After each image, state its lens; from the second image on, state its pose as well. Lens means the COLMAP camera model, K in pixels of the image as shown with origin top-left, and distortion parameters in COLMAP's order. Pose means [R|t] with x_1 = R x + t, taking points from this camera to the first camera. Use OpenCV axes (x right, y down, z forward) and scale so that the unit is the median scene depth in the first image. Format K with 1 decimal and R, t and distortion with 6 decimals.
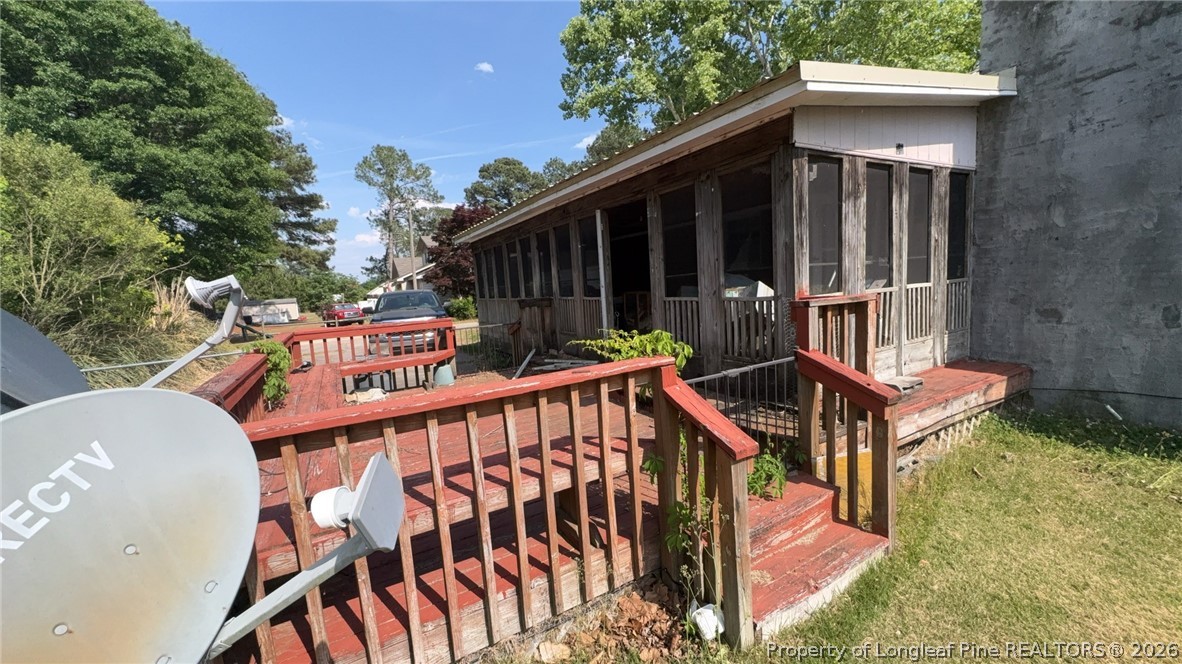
lens RADIAL K [[448.4, 0, 591.0], [0, 448.4, 332.0], [0, 0, 1]] dist [0.003485, -0.000171]
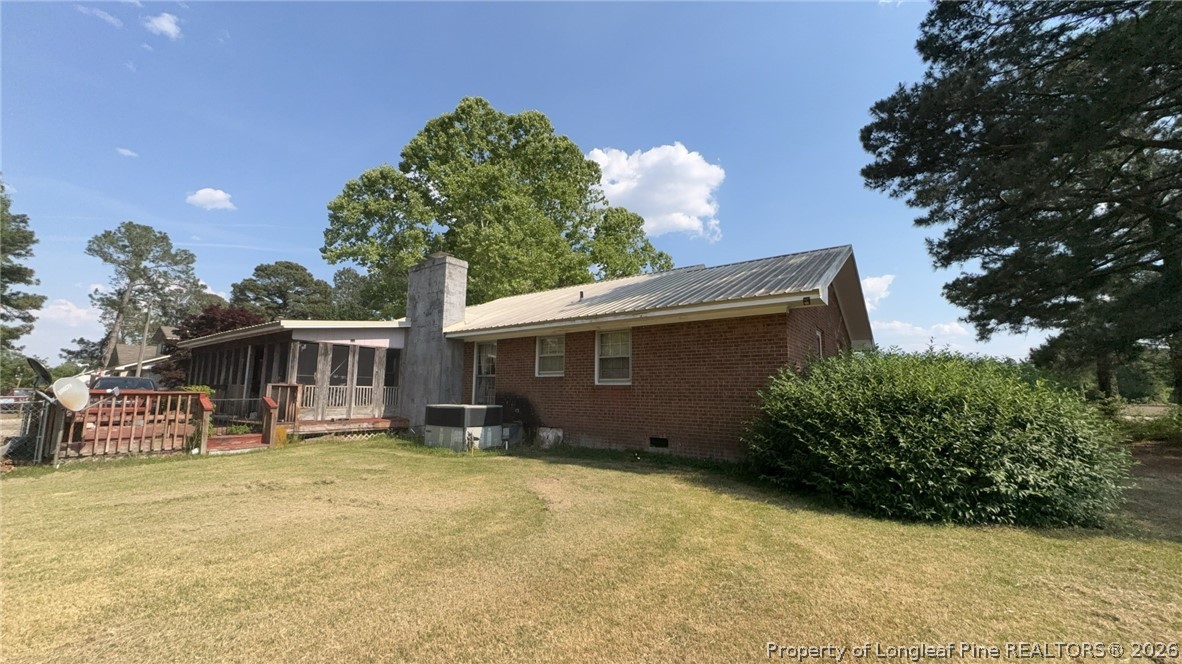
lens RADIAL K [[448.4, 0, 591.0], [0, 448.4, 332.0], [0, 0, 1]] dist [0.003485, -0.000171]
pose [[0.914228, 0.124417, 0.385626, 0.086326], [-0.022873, 0.966022, -0.257447, 0.024855], [-0.404554, 0.226544, 0.886010, -0.208588]]
